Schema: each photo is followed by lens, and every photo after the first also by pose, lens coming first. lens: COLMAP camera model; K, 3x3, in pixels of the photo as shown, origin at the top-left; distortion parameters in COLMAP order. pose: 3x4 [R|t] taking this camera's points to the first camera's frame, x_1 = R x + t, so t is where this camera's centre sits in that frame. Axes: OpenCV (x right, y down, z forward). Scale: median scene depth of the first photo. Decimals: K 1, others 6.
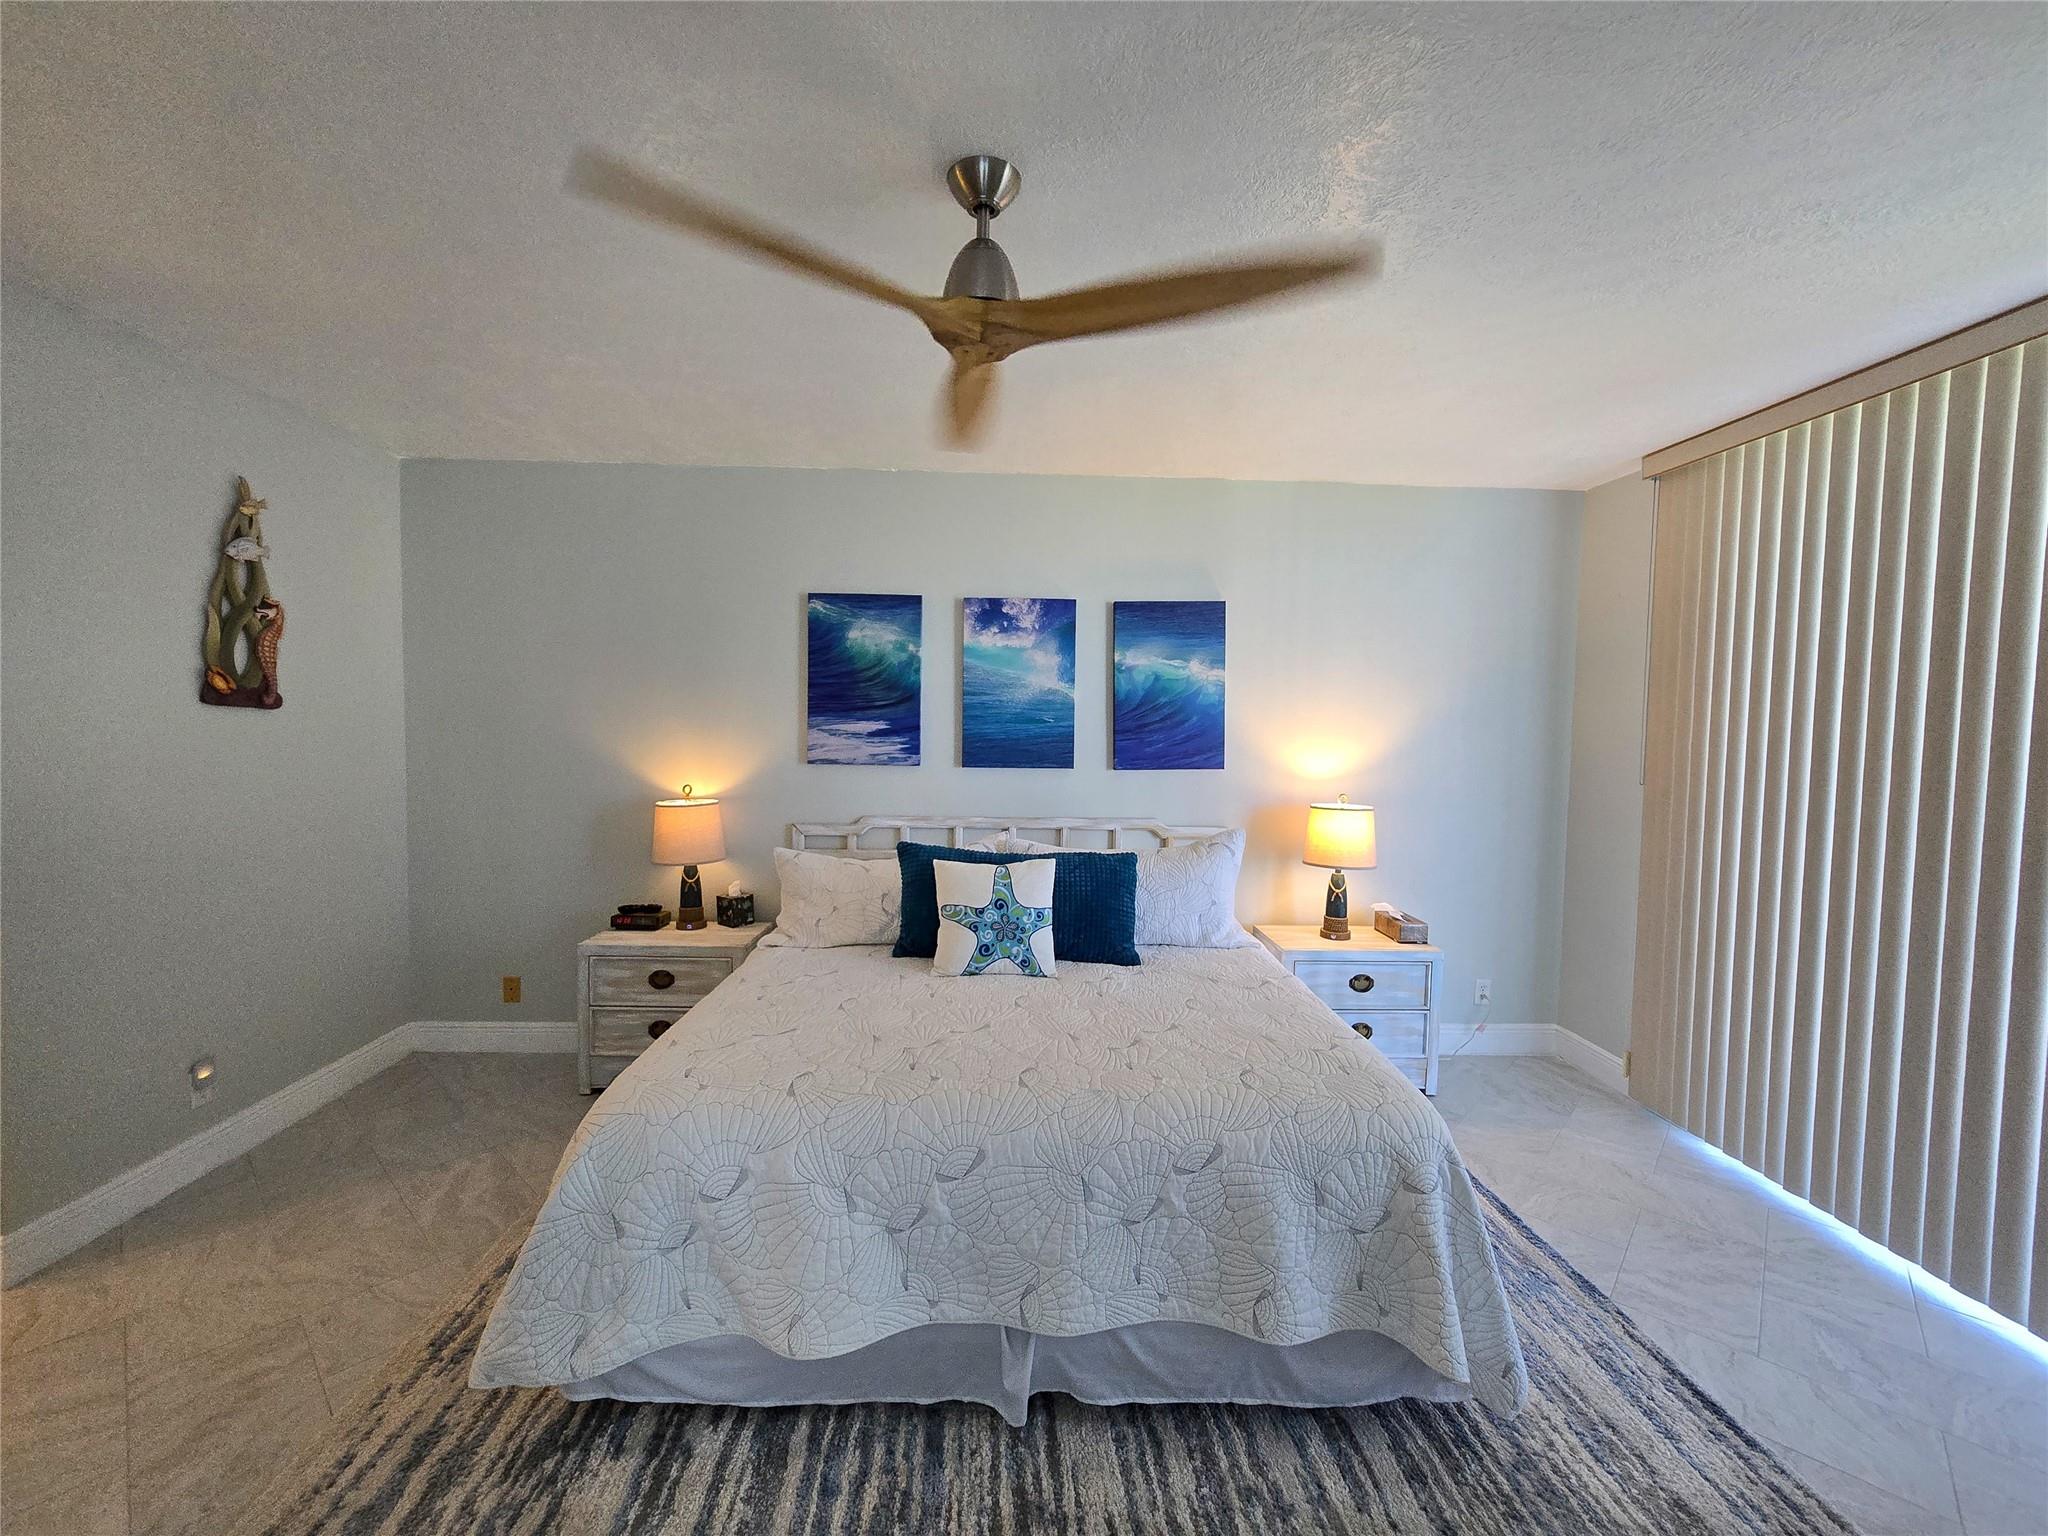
lens RADIAL K [[843.9, 0, 1016.4], [0, 843.9, 769.5], [0, 0, 1]] dist [-0.011595, 0.004462]
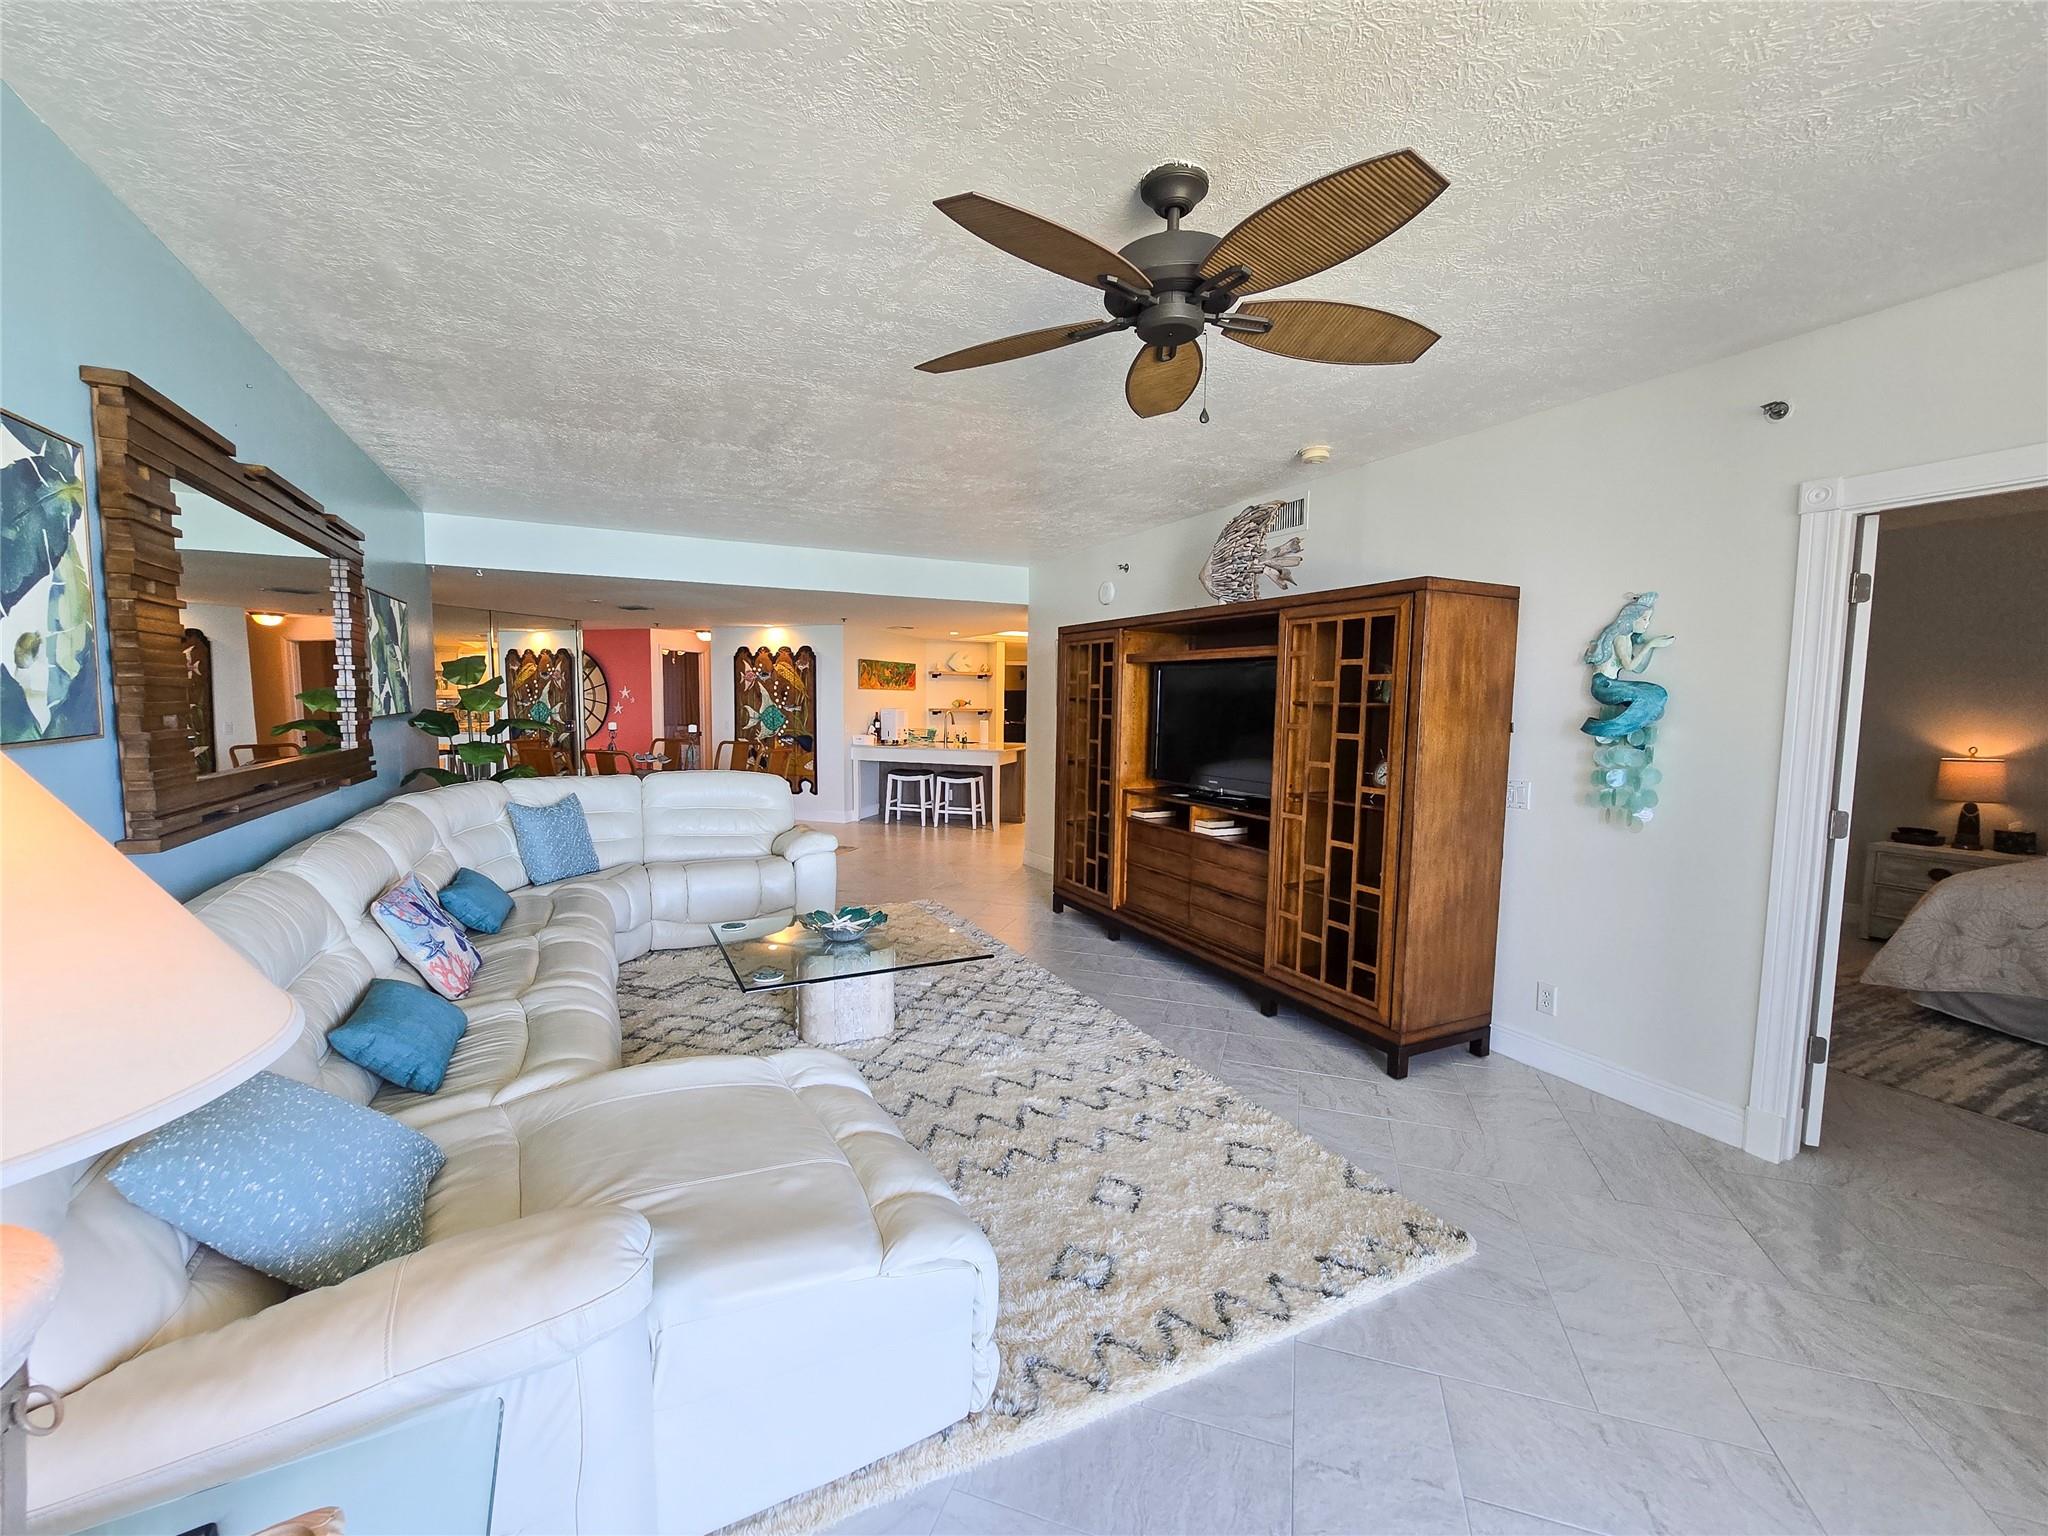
lens RADIAL K [[843.9, 0, 1016.4], [0, 843.9, 769.5], [0, 0, 1]] dist [-0.011595, 0.004462]
pose [[0.408717, 0.069134, -0.910039, 0.223690], [-0.056816, 0.997120, 0.050232, 0.074543], [0.910891, 0.031174, 0.411468, -1.004290]]
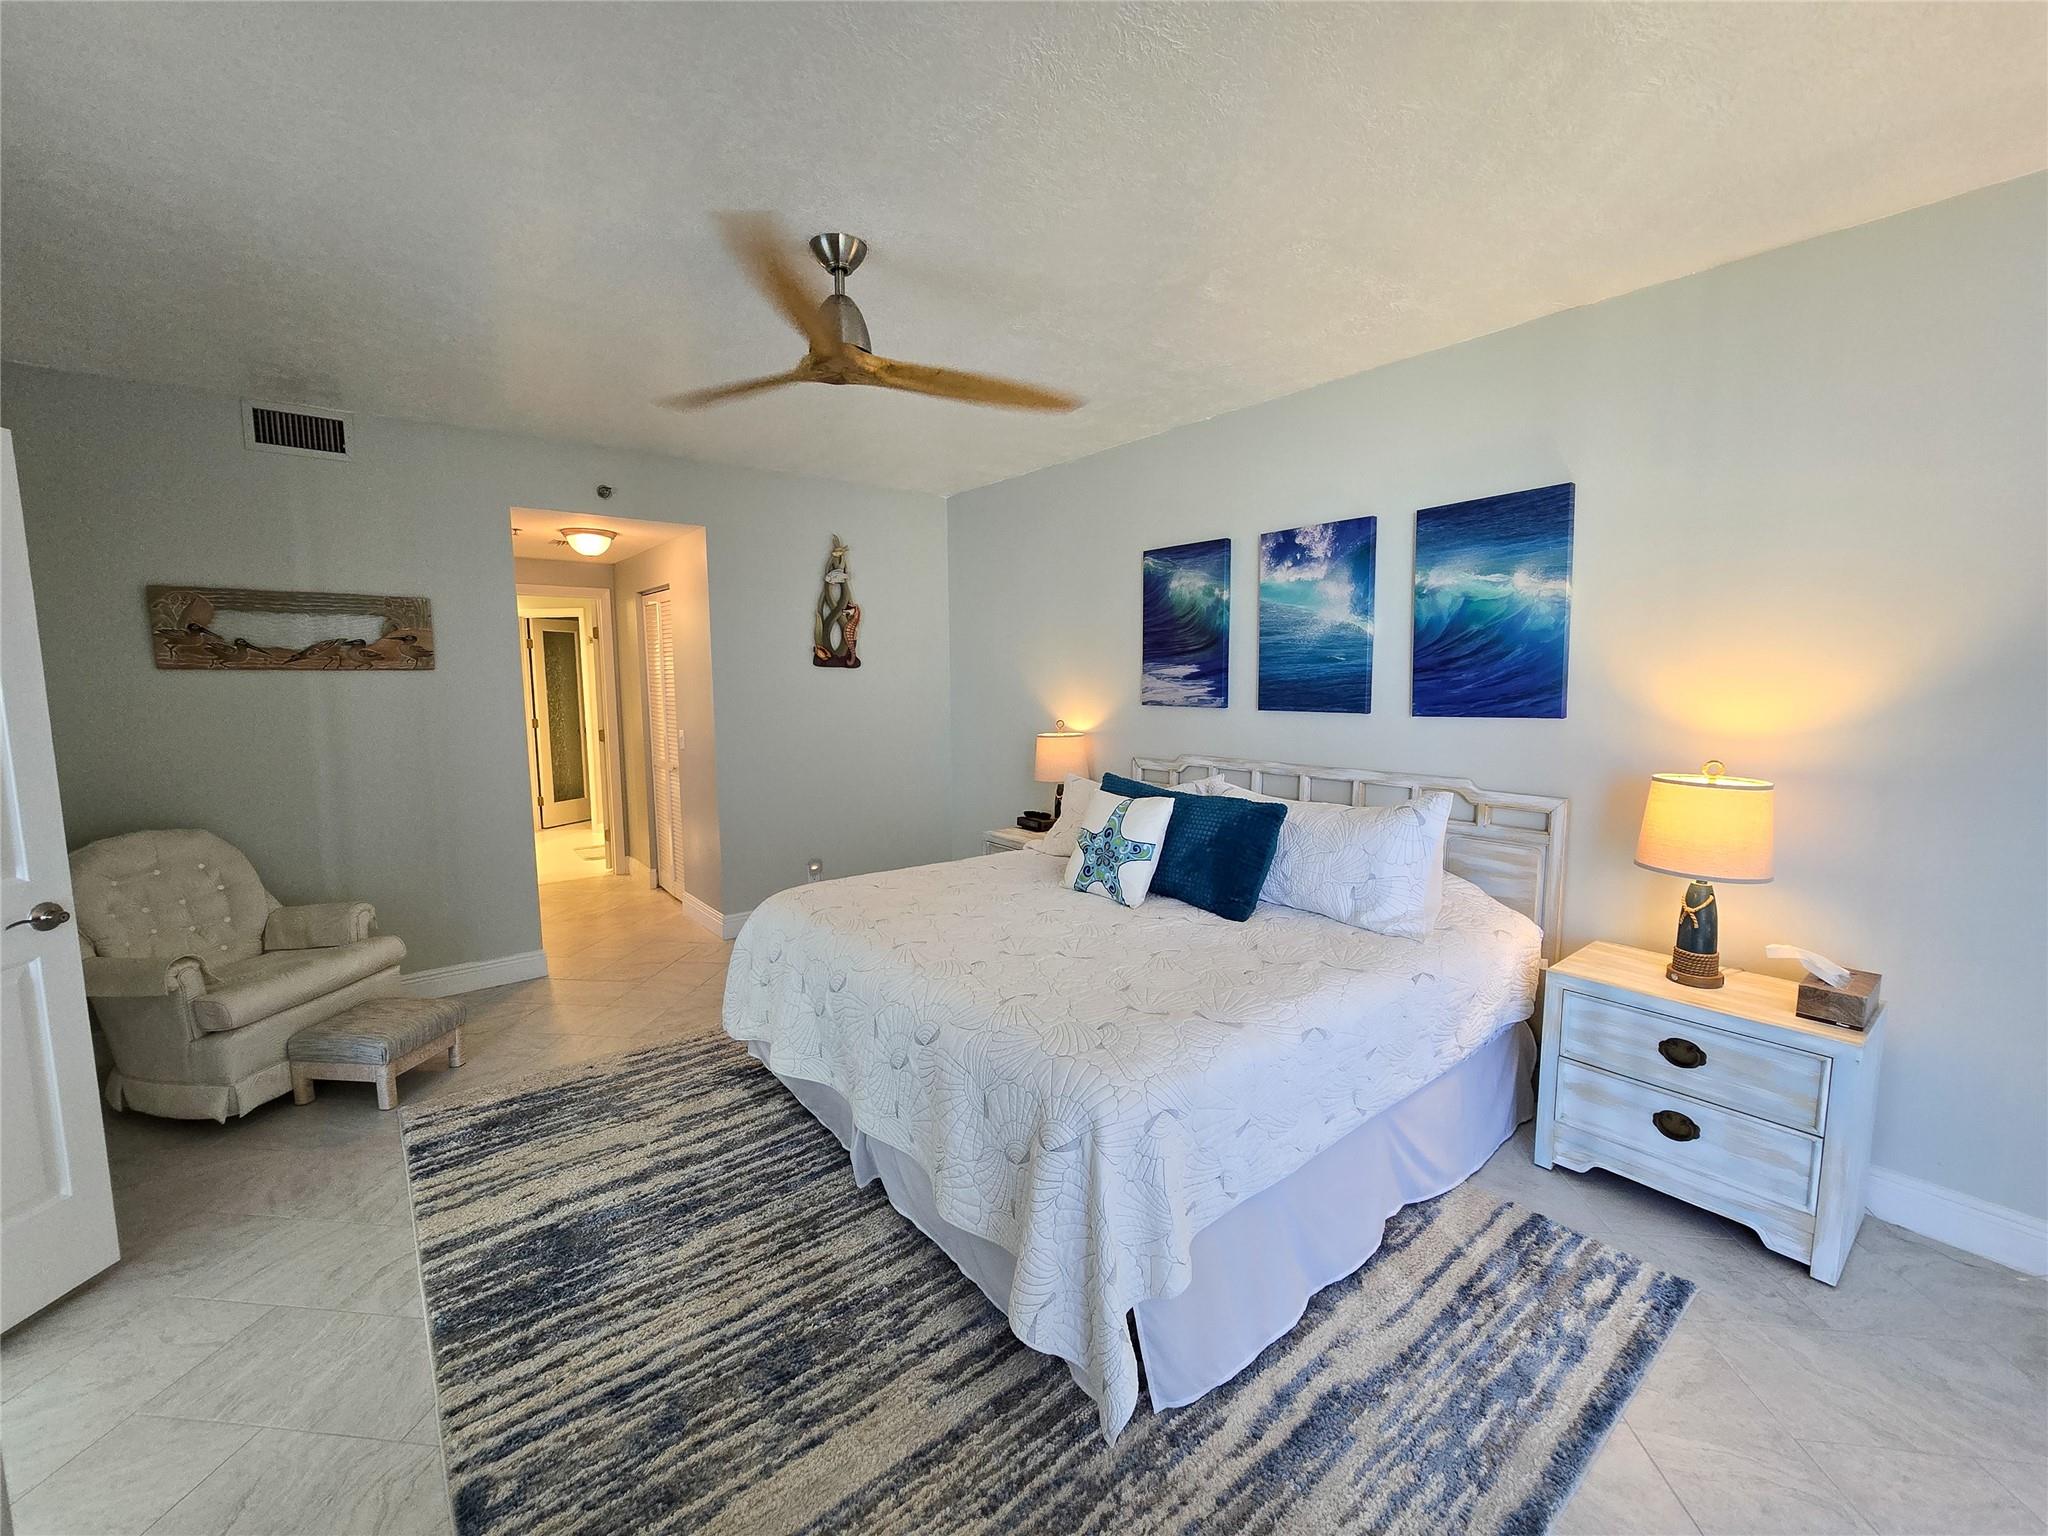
lens RADIAL K [[843.9, 0, 1016.4], [0, 843.9, 769.5], [0, 0, 1]] dist [-0.011595, 0.004462]
pose [[0.588810, 0.071076, -0.805140, 0.572202], [-0.025409, 0.997262, 0.069454, 0.005261], [0.807872, -0.020437, 0.589003, 0.200615]]
